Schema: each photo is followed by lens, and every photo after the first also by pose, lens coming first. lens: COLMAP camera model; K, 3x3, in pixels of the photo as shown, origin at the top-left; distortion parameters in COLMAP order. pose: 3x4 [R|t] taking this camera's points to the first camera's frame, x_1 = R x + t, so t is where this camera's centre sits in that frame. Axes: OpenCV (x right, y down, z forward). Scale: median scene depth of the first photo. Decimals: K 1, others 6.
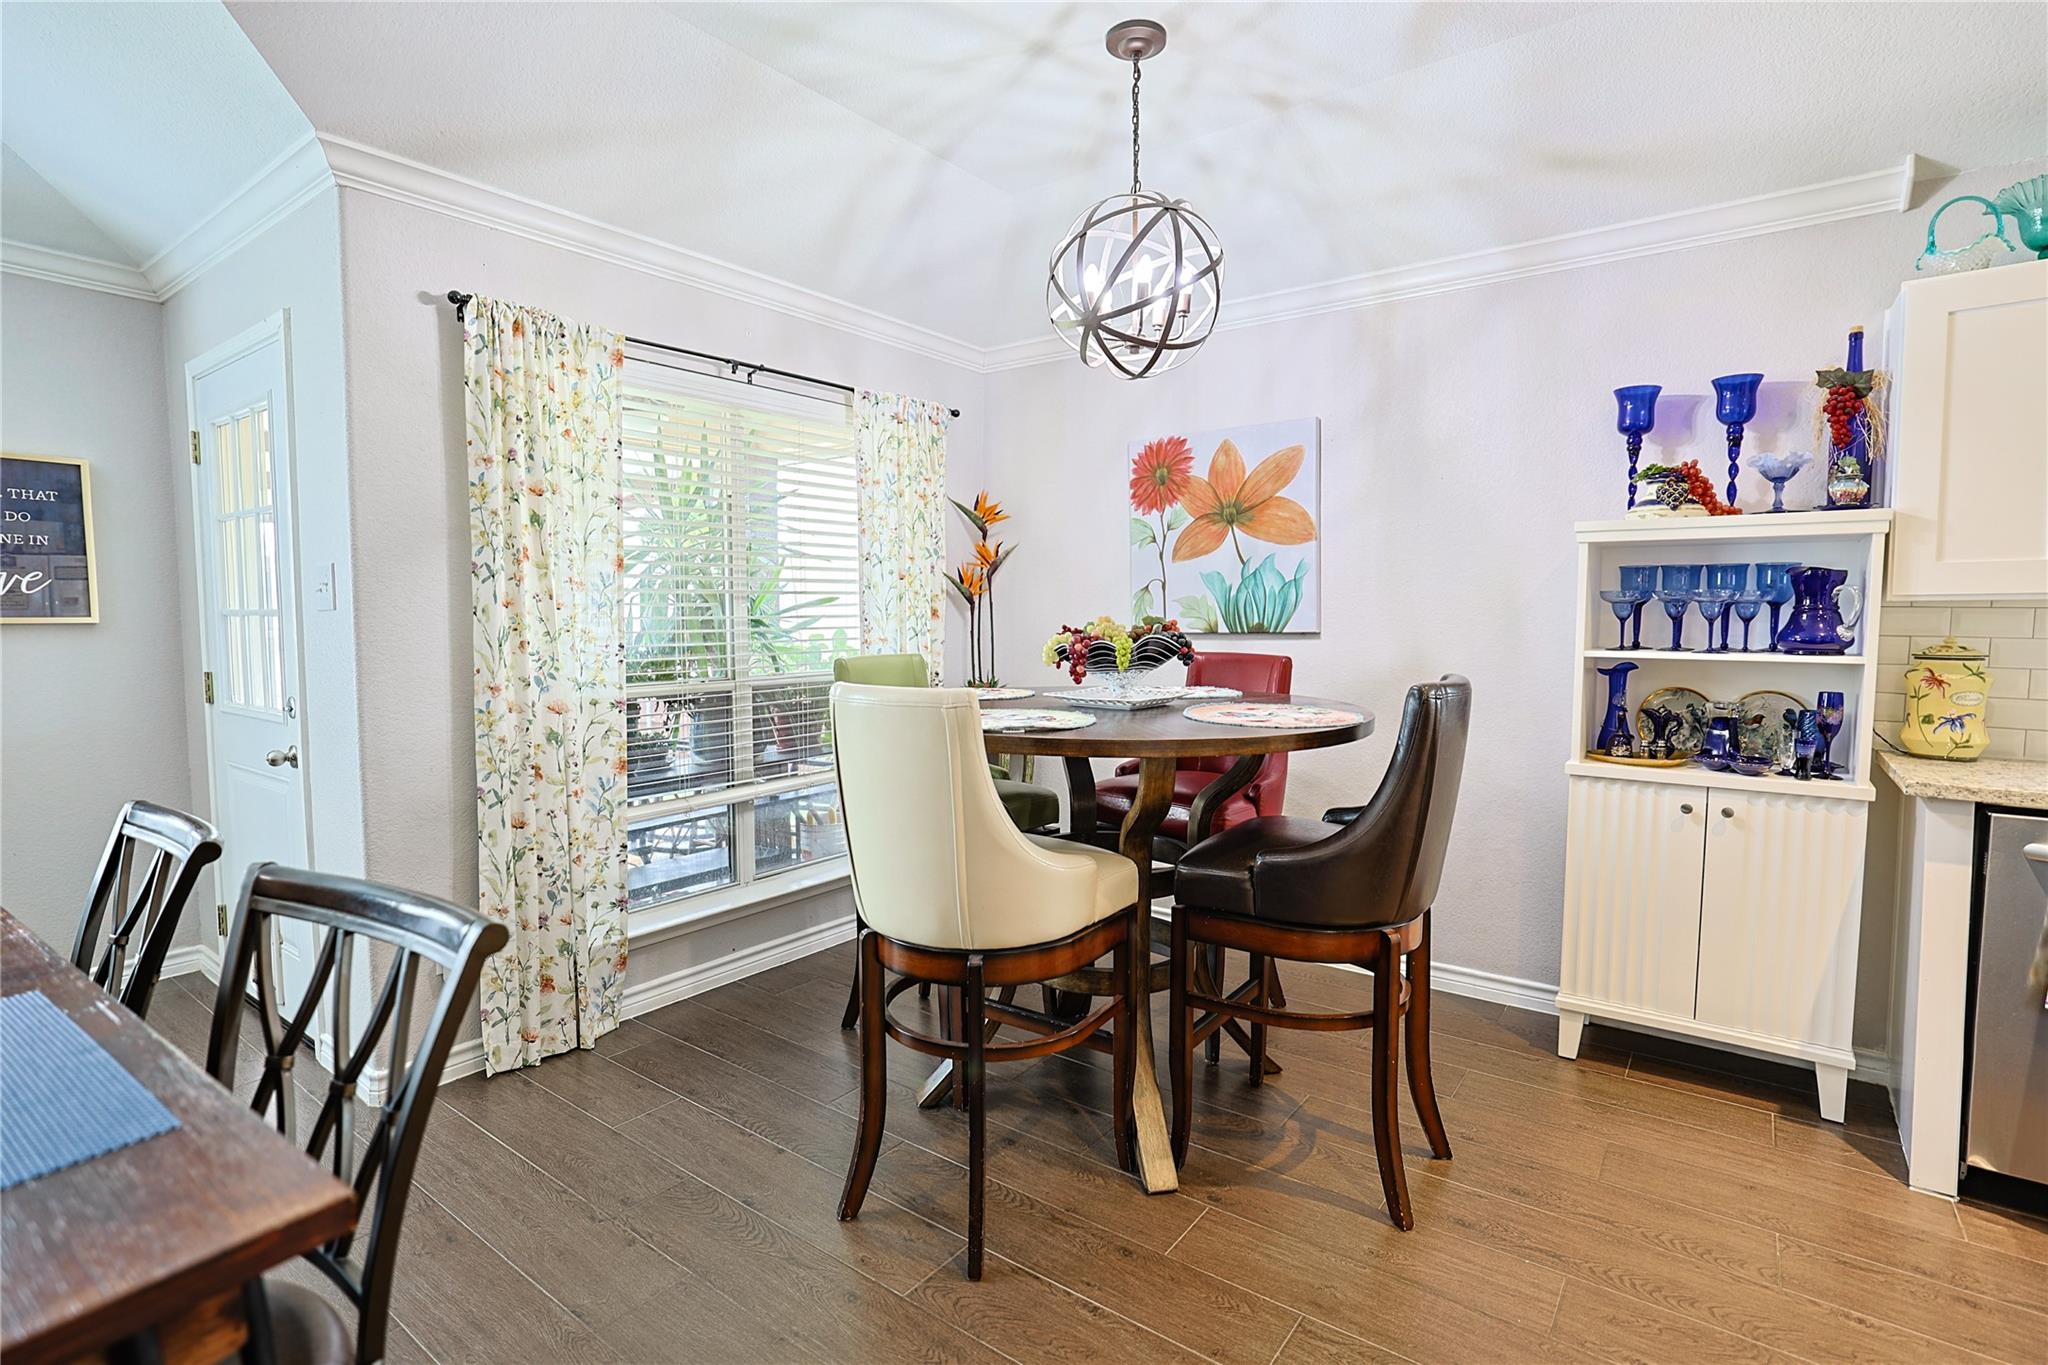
lens RADIAL K [[977.3, 0, 1024.9], [0, 977.3, 670.2], [0, 0, 1]] dist [-0.000299, 0.000676]
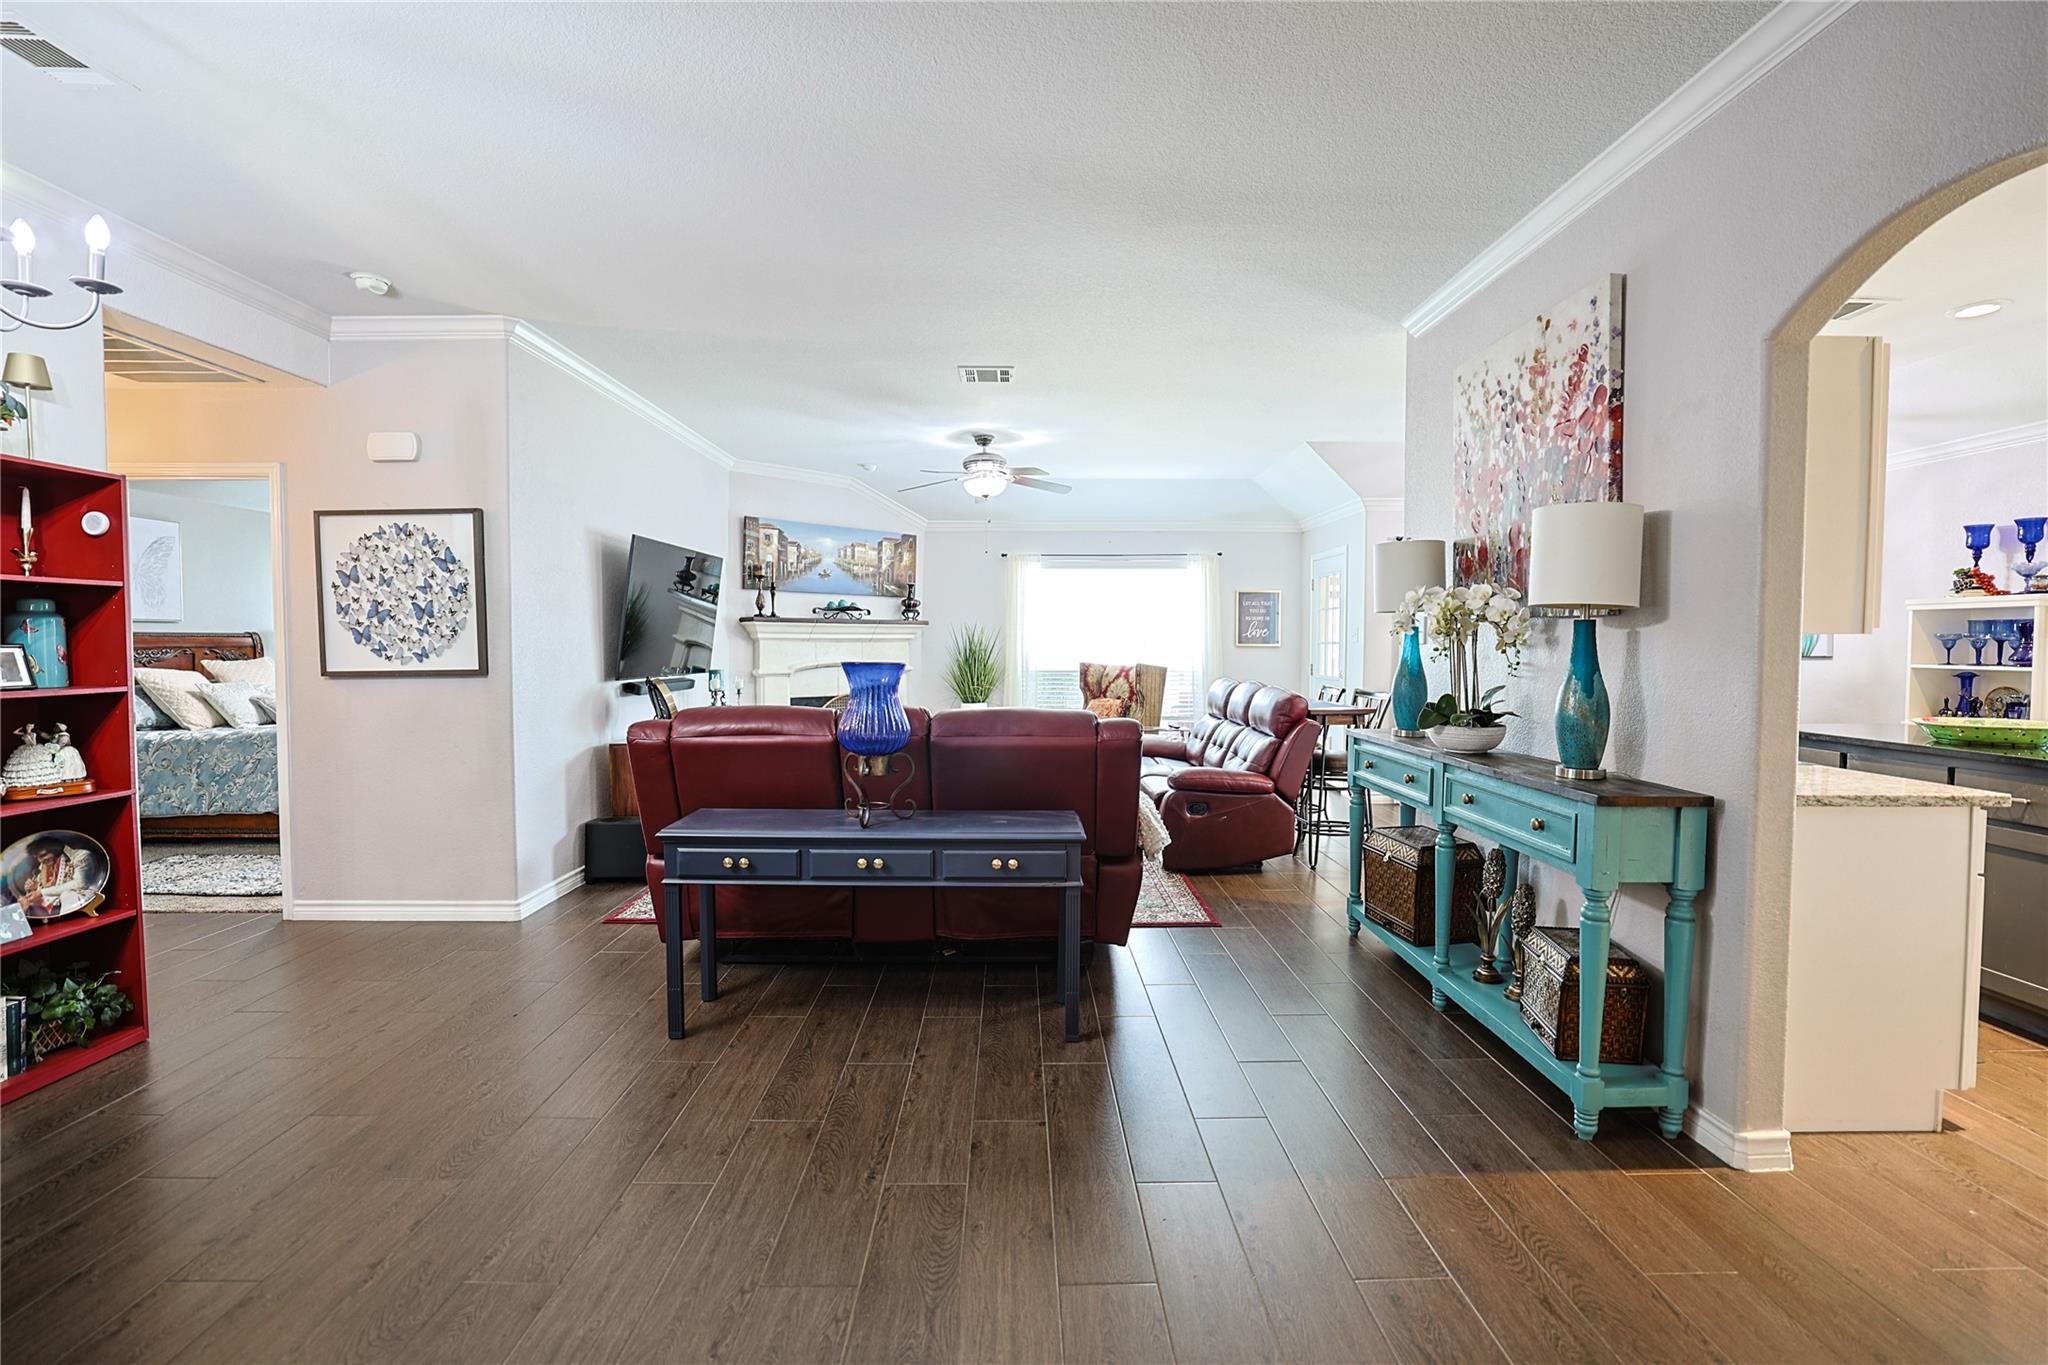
lens RADIAL K [[926.1, 0, 1025.6], [0, 926.1, 681.8], [0, 0, 1]] dist [-0.019744, 0.000974]
pose [[0.612643, 0.035766, -0.789550, 0.956091], [-0.045276, 0.998923, 0.010119, 0.080768], [0.789062, 0.029549, 0.613602, -1.600133]]
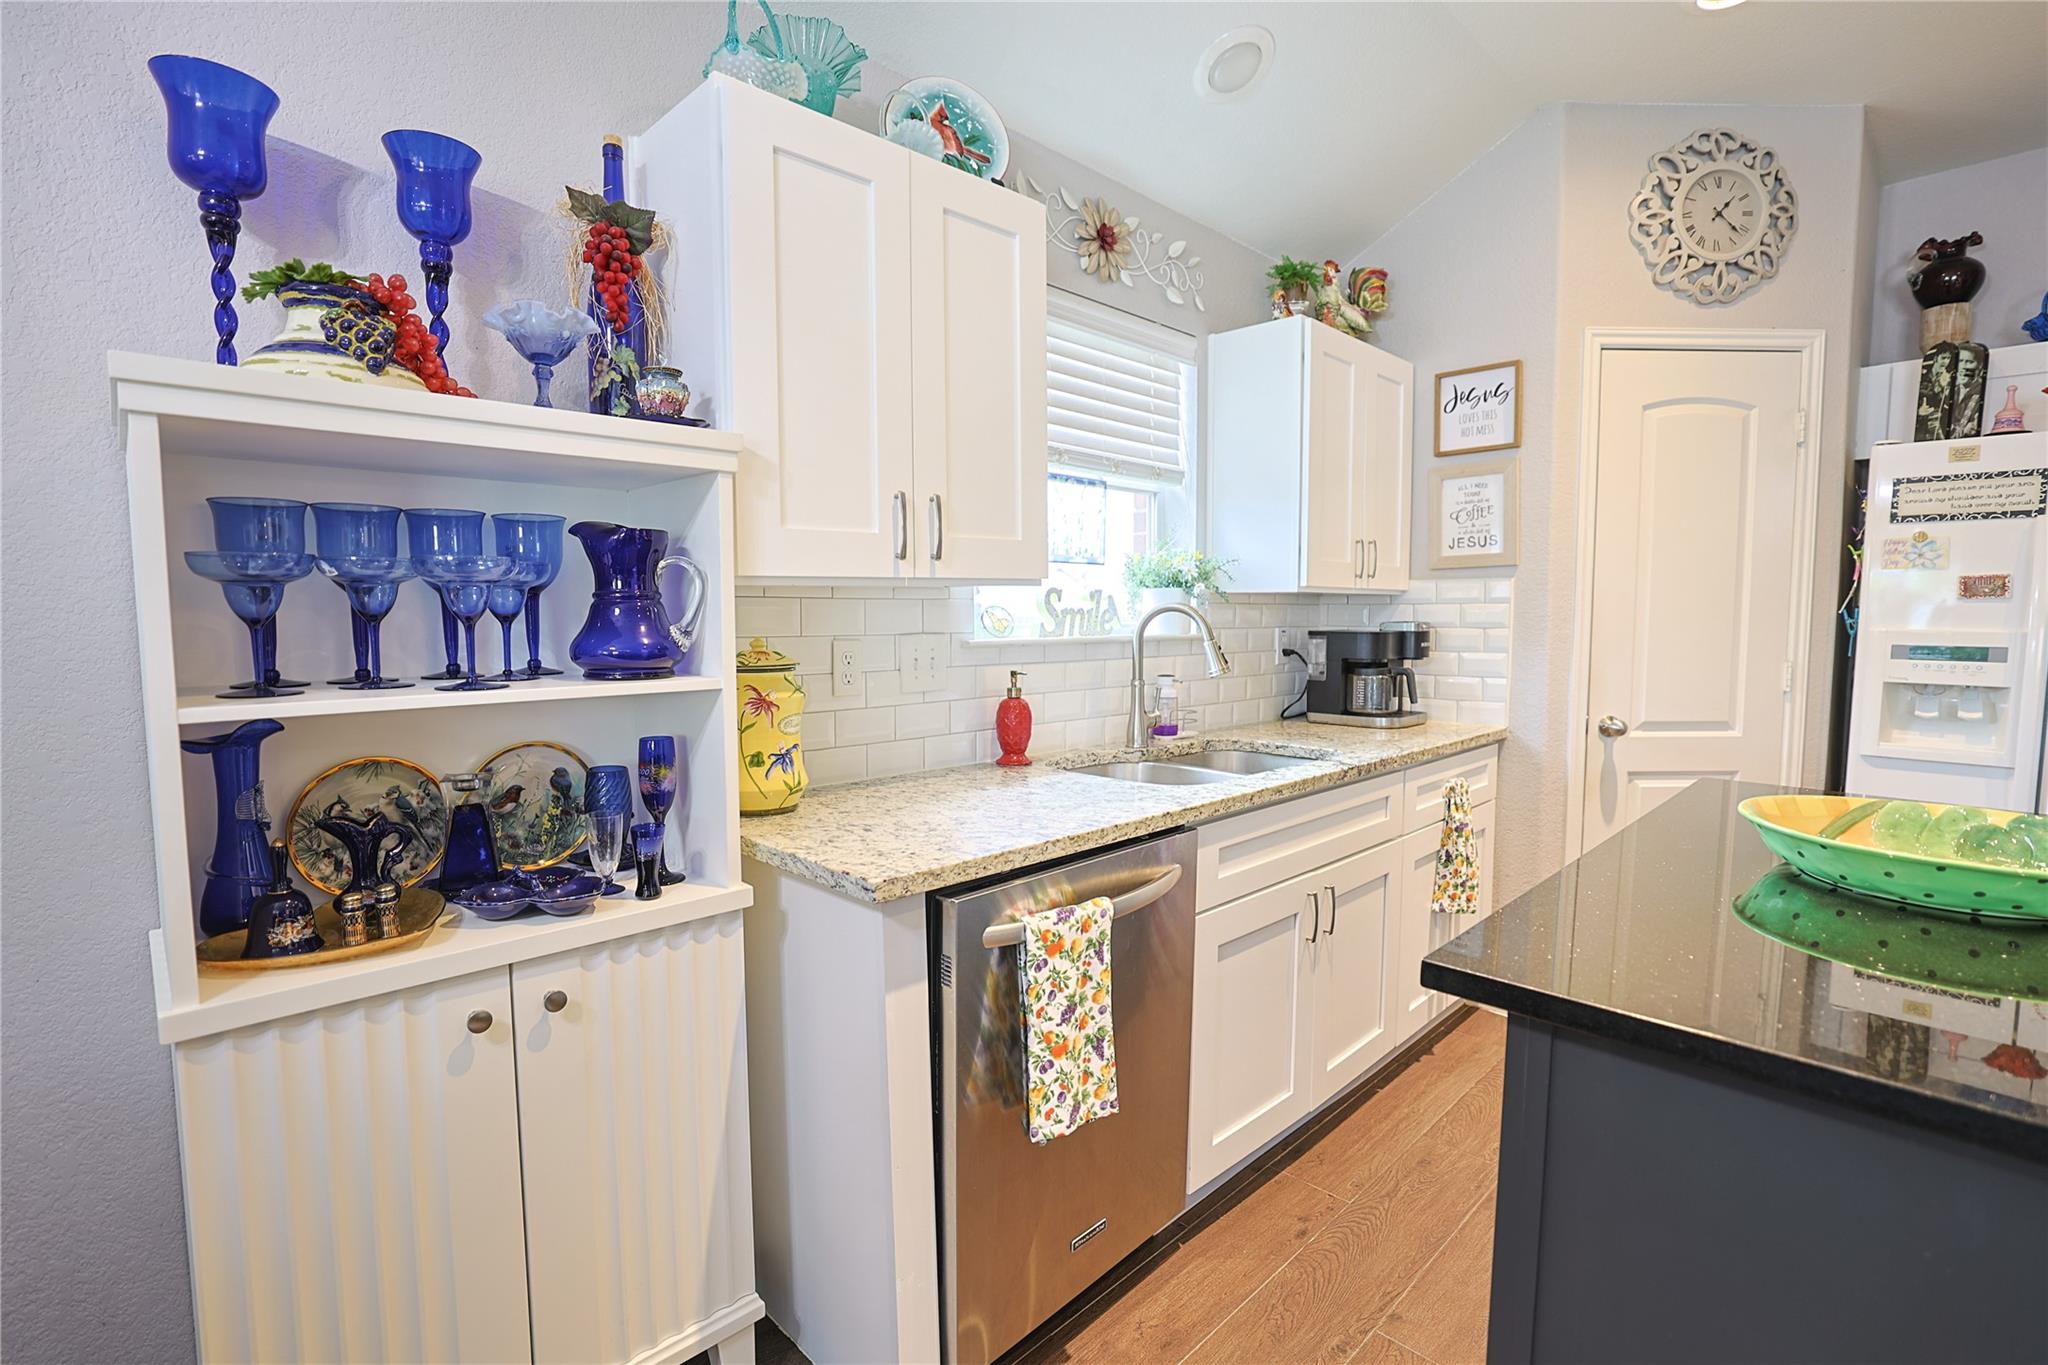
lens RADIAL K [[926.1, 0, 1023.0], [0, 926.1, 677.3], [0, 0, 1]] dist [-0.019744, 0.000974]
pose [[0.149334, -0.078367, 0.985676, 0.288095], [0.061847, 0.995643, 0.069790, -0.037447], [-0.986851, 0.050539, 0.153530, 0.649834]]
